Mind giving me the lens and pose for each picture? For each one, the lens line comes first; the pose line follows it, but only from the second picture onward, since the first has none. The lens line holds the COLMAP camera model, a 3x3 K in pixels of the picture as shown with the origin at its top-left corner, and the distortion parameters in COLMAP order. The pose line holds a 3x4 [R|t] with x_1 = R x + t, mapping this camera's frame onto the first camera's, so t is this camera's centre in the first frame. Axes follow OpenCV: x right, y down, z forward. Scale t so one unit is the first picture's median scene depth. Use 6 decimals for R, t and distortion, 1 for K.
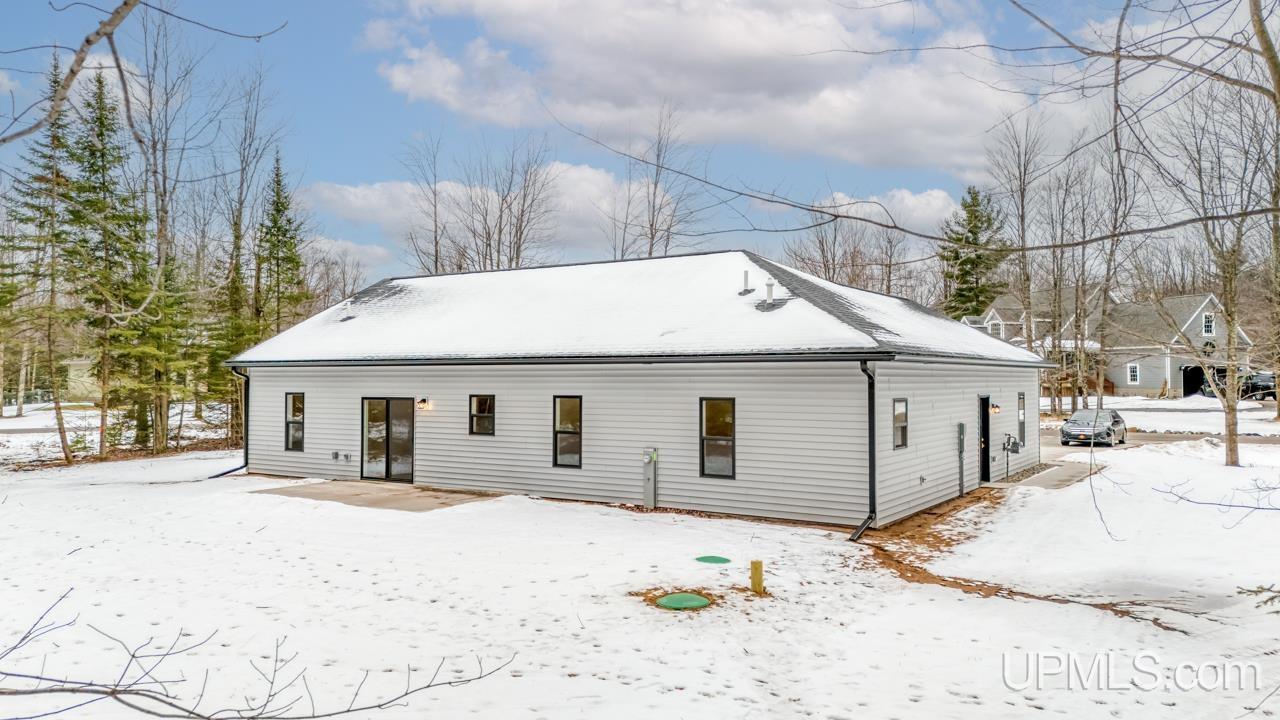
lens RADIAL K [[912.8, 0, 636.6], [0, 912.8, 359.3], [0, 0, 1]] dist [0.014164, 0.001316]
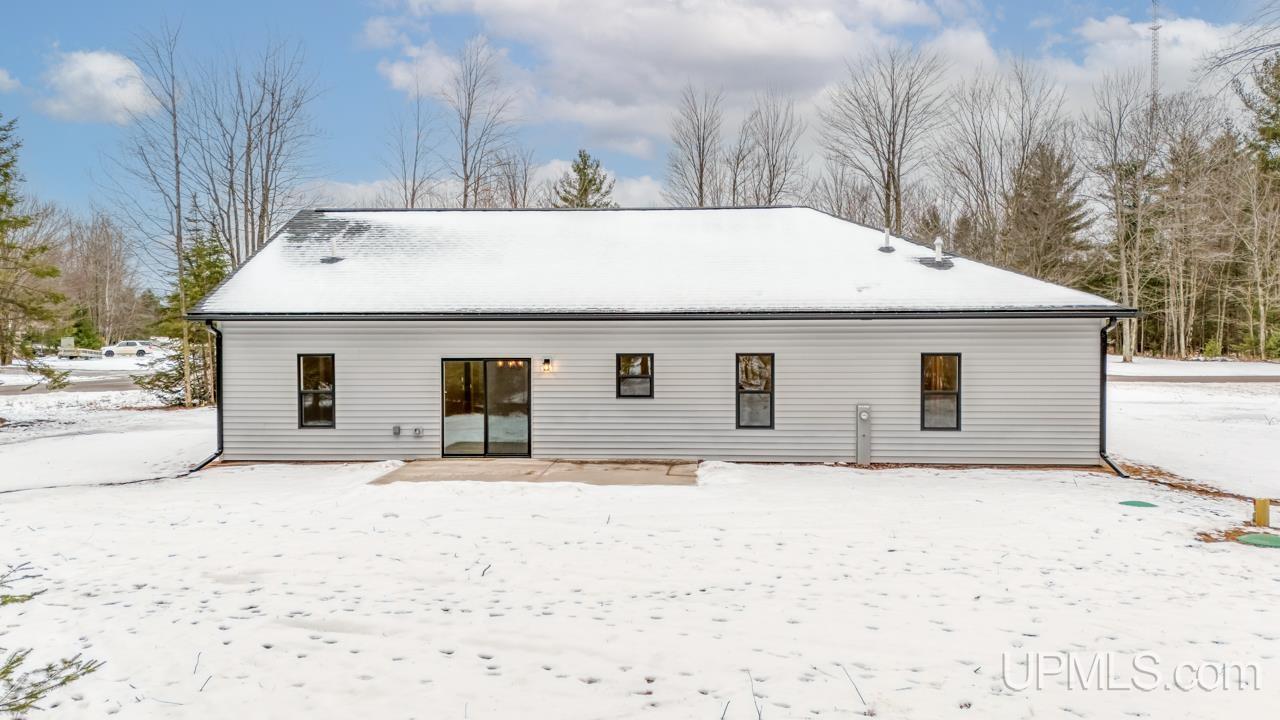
lens RADIAL K [[912.8, 0, 640.5], [0, 912.8, 364.9], [0, 0, 1]] dist [0.014164, 0.001316]
pose [[0.879678, -0.020503, 0.475127, -0.561832], [-0.006444, 0.998465, 0.055016, 0.001006], [-0.475526, -0.051458, 0.878195, 0.203683]]
